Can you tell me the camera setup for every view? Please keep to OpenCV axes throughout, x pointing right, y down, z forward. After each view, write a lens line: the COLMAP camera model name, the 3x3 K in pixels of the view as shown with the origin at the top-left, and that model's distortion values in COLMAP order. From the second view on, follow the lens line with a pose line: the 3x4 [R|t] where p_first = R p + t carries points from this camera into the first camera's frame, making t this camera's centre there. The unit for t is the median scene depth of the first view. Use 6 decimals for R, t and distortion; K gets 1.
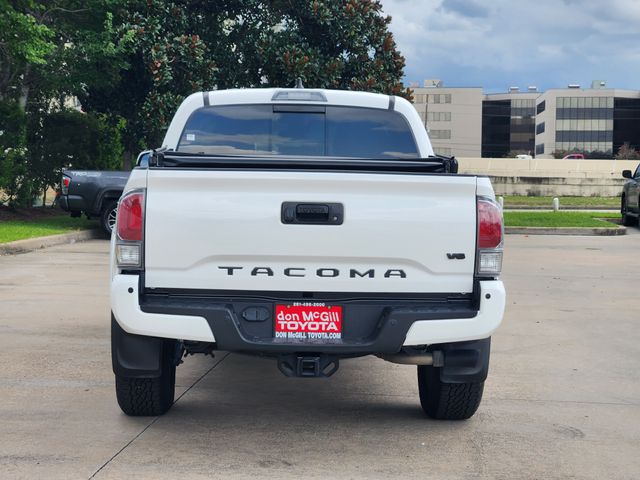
lens RADIAL K [[1197.2, 0, 317.6], [0, 1197.2, 244.4], [0, 0, 1]] dist [-0.013212, 0.000000]
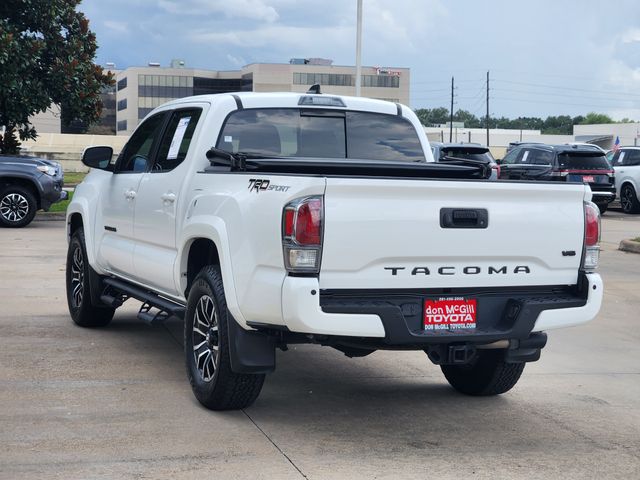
lens RADIAL K [[1197.2, 0, 318.9], [0, 1197.2, 234.8], [0, 0, 1]] dist [-0.013212, 0.000000]
pose [[0.933142, -0.013903, 0.359238, -0.520249], [0.009247, 0.999850, 0.014676, -0.026940], [-0.359388, -0.010373, 0.933131, 0.006101]]
